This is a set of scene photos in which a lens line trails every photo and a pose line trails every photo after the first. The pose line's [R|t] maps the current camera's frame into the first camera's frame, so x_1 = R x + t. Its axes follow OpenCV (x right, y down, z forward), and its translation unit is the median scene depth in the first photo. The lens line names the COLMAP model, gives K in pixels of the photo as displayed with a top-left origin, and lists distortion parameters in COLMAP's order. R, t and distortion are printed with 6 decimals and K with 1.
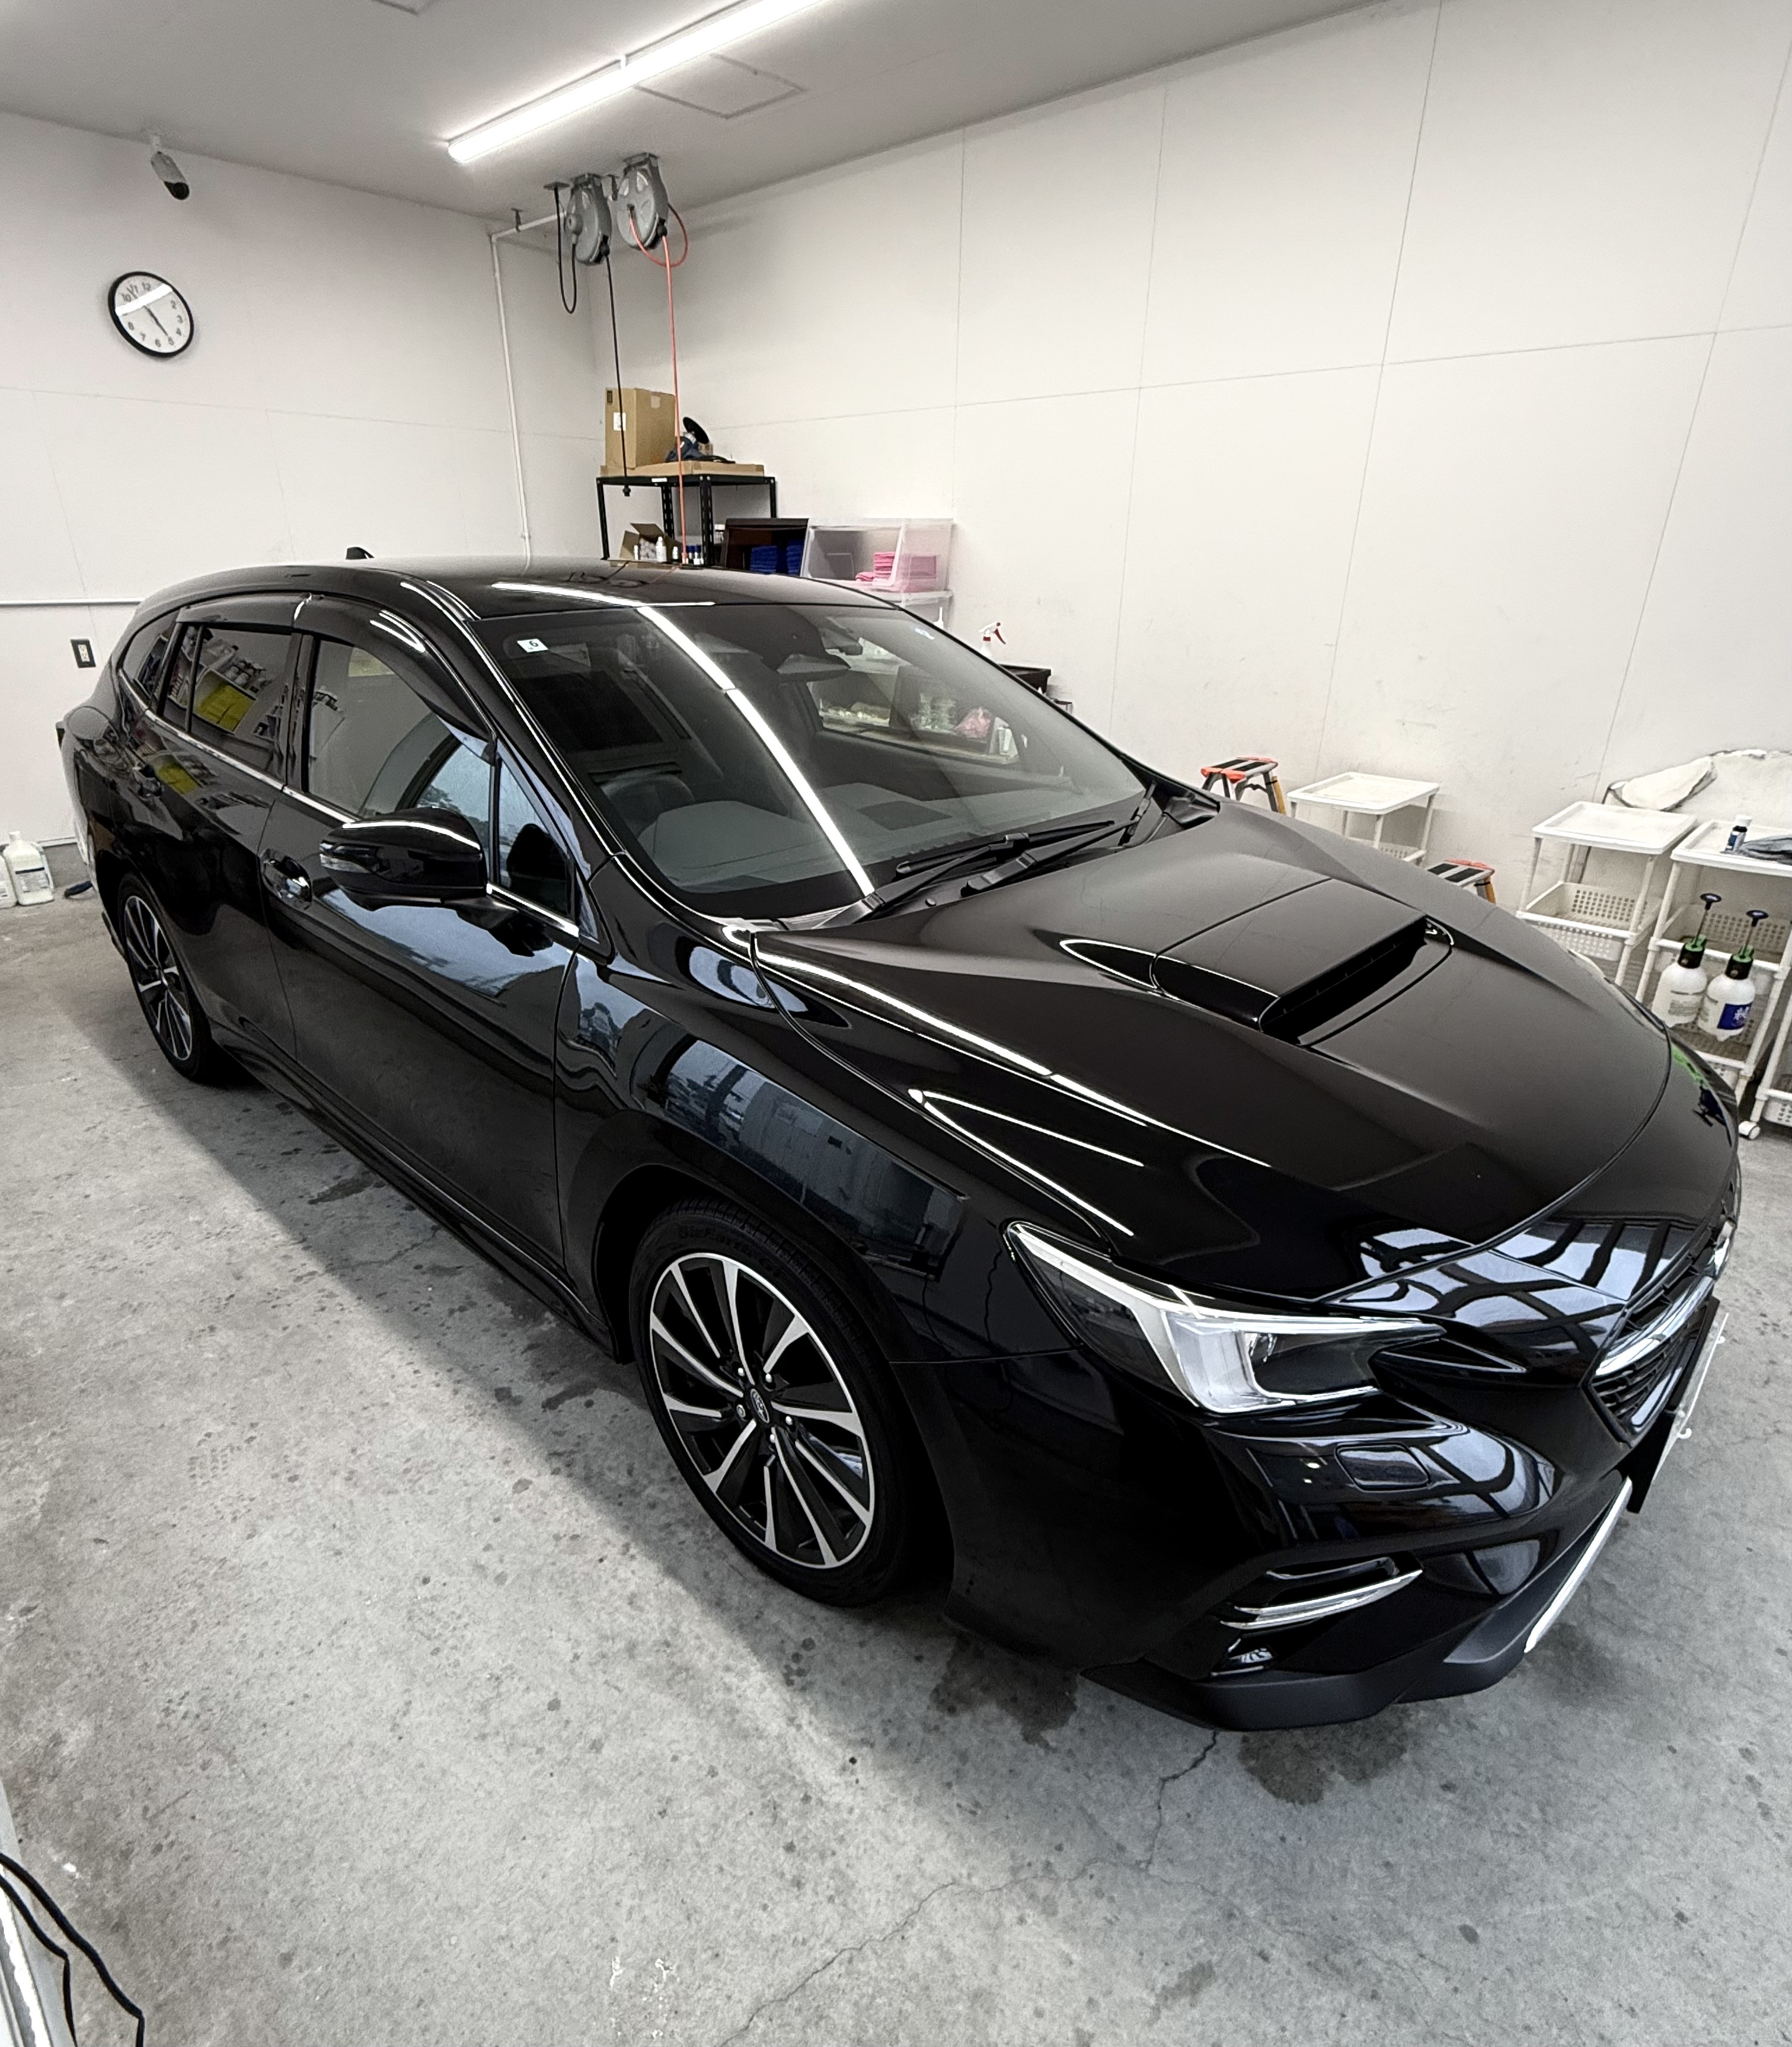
lens RADIAL K [[1134.0, 0, 889.4], [0, 1134.0, 1058.9], [0, 0, 1]] dist [0.003333, -0.002830]
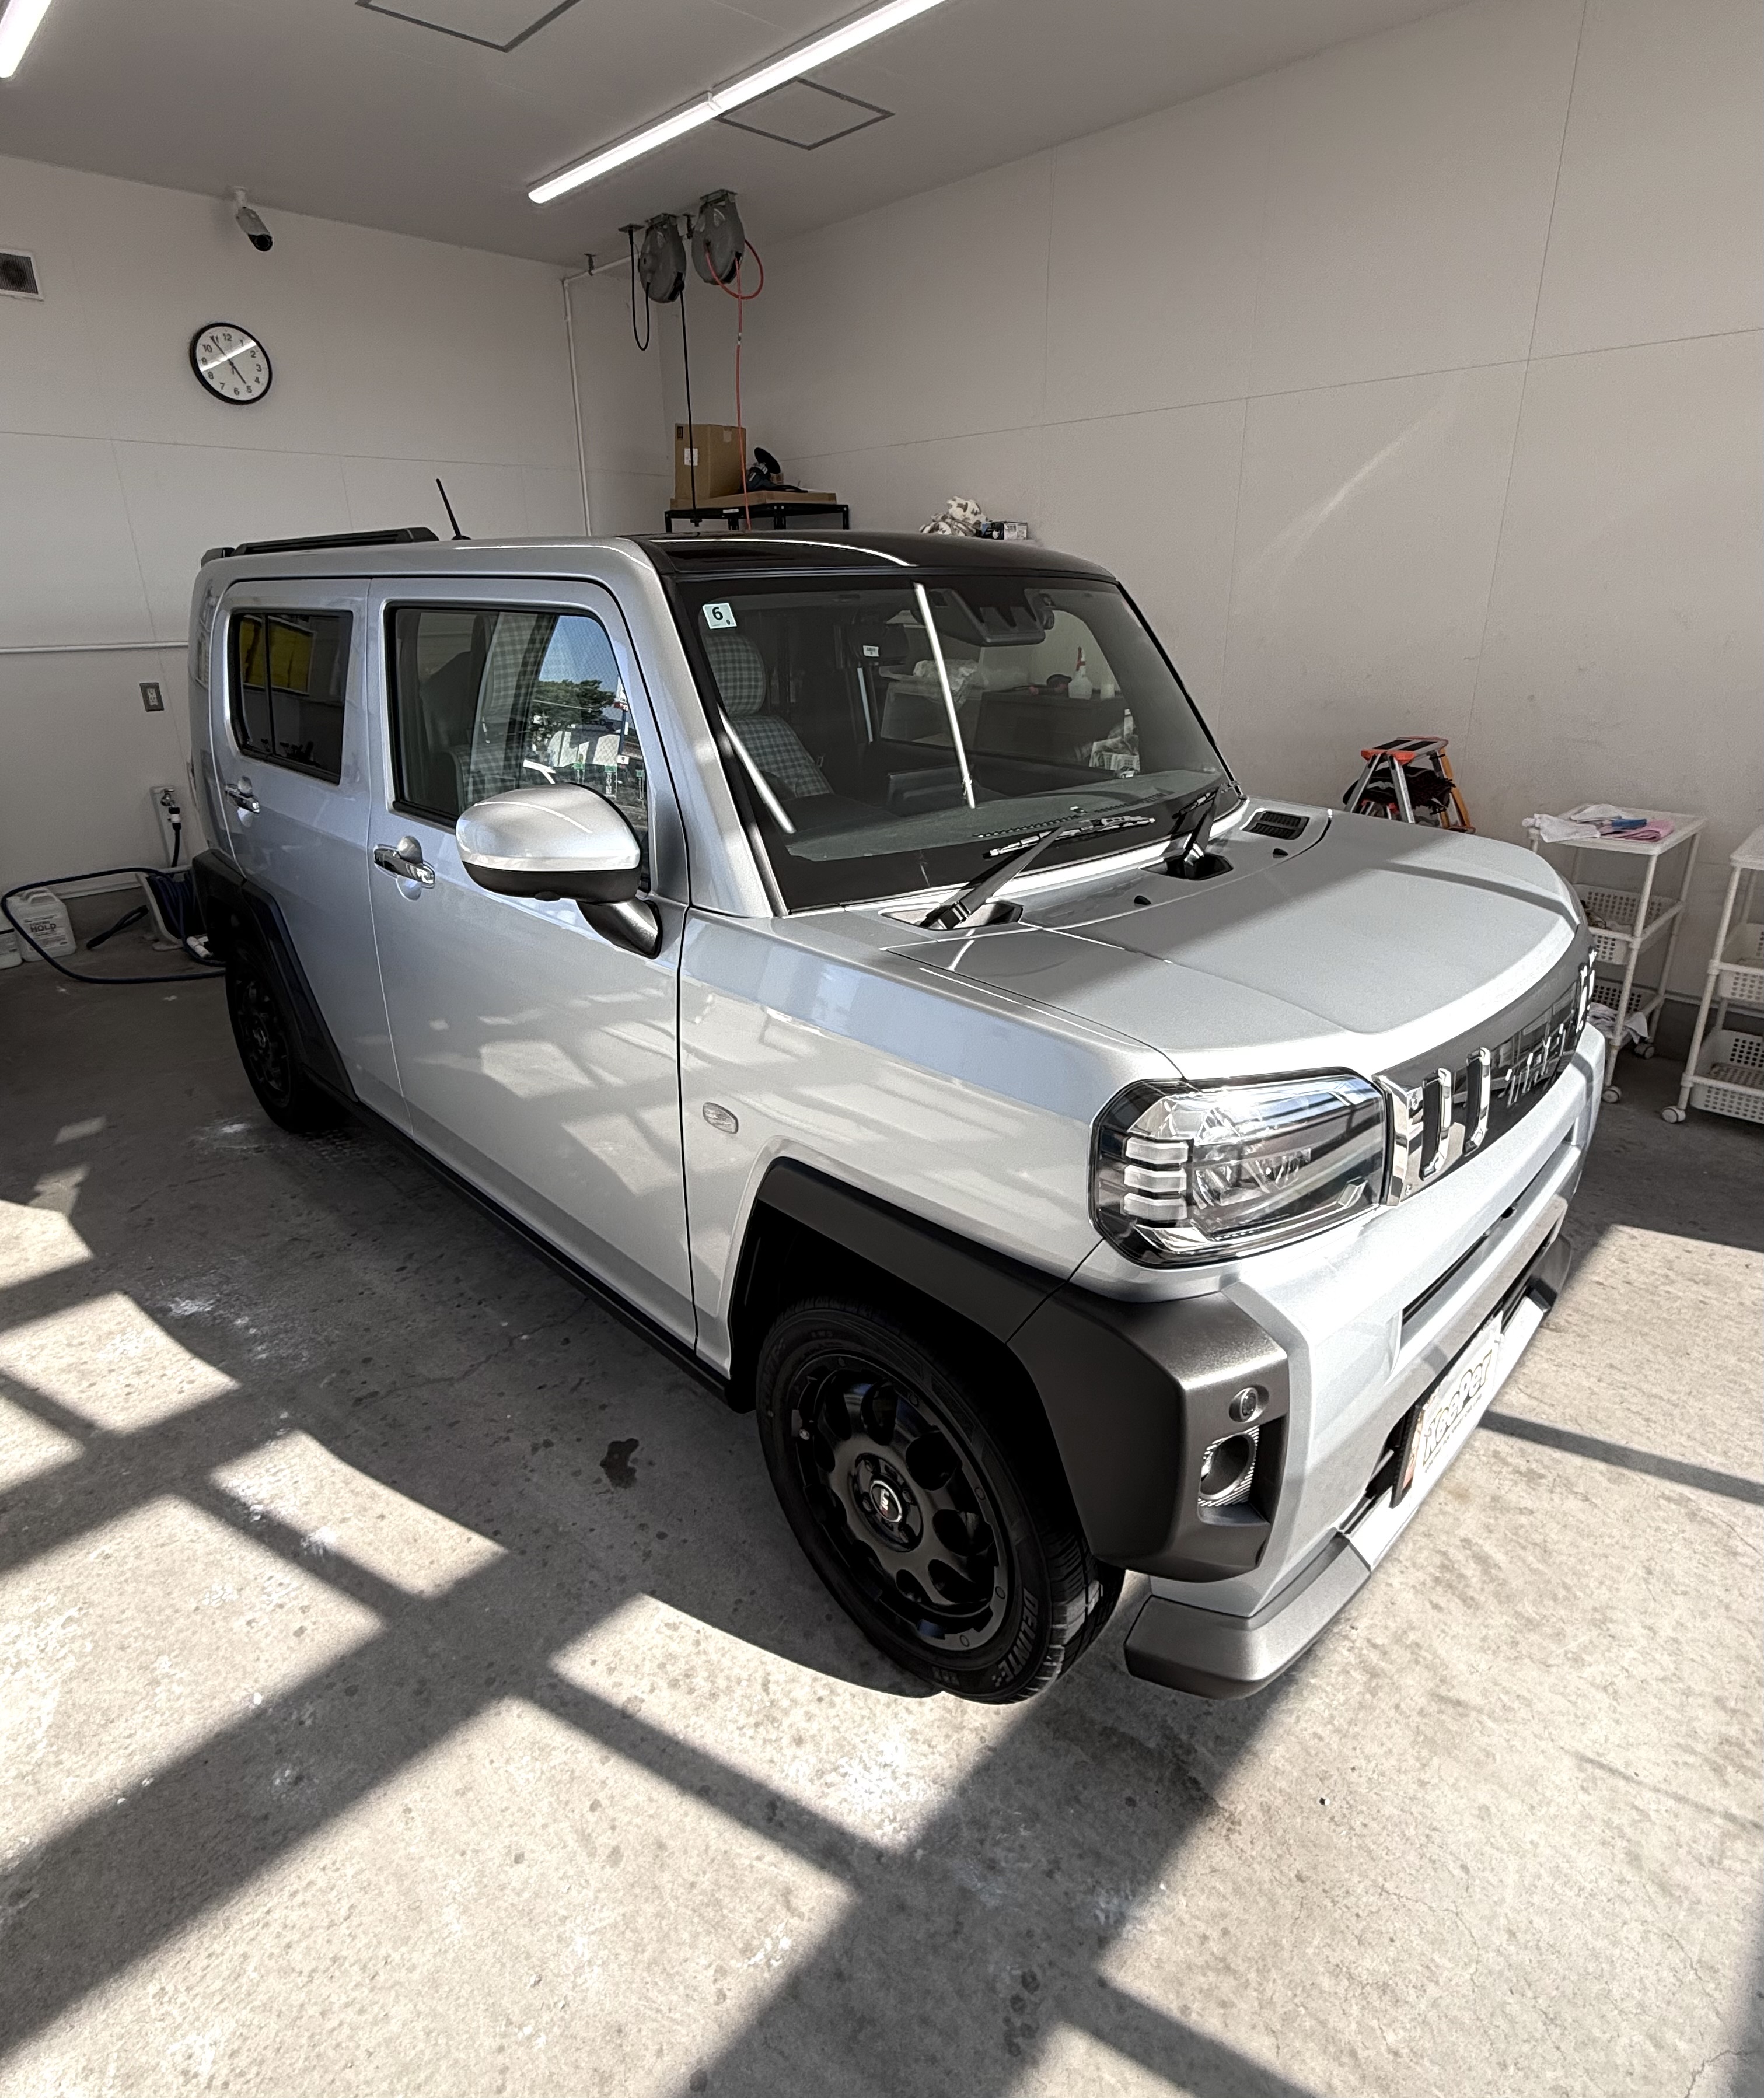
lens RADIAL K [[1119.1, 0, 856.2], [0, 1119.1, 986.0], [0, 0, 1]] dist [0.001976, -0.001600]
pose [[0.998791, -0.008713, -0.048373, -0.125734], [0.004966, 0.997015, -0.077052, -0.066618], [0.048900, 0.076719, 0.995853, 0.189287]]
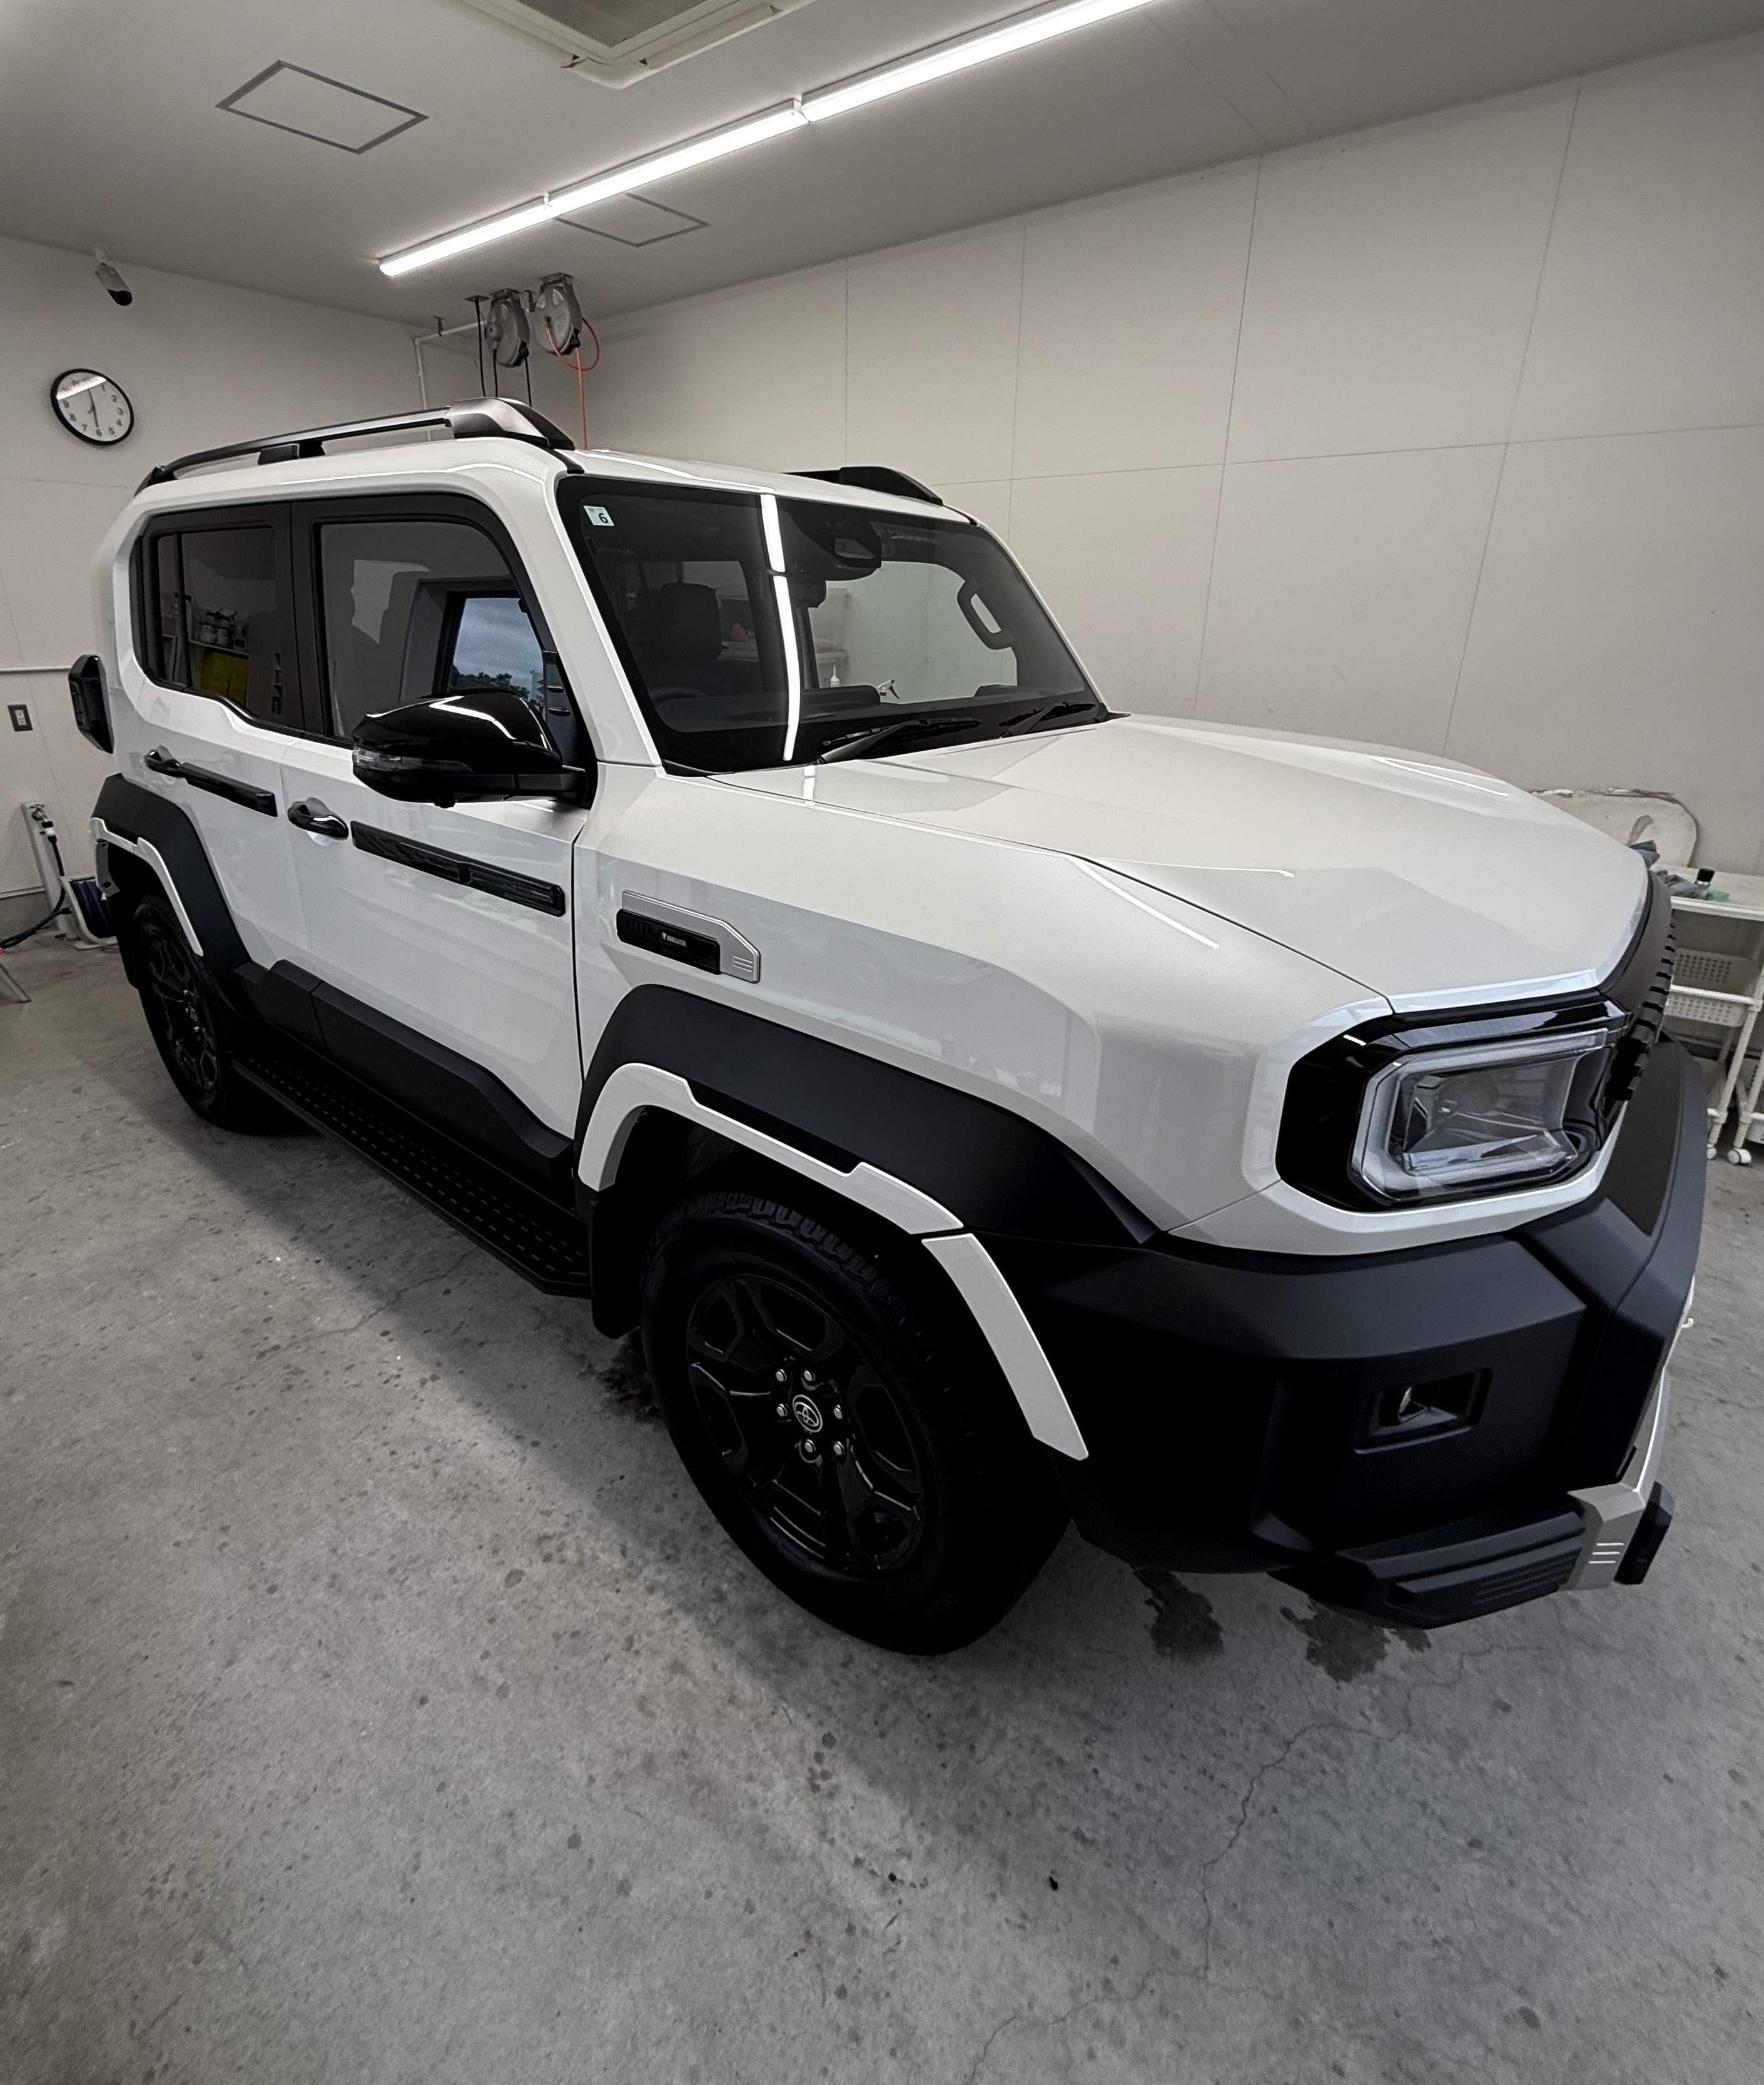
lens RADIAL K [[1019.3, 0, 838.3], [0, 1019.3, 965.6], [0, 0, 1]] dist [0.001763, -0.000841]
pose [[0.996334, -0.033326, 0.078794, -0.096564], [0.038818, 0.996845, -0.069227, -0.081182], [-0.076238, 0.072032, 0.994484, 0.061717]]
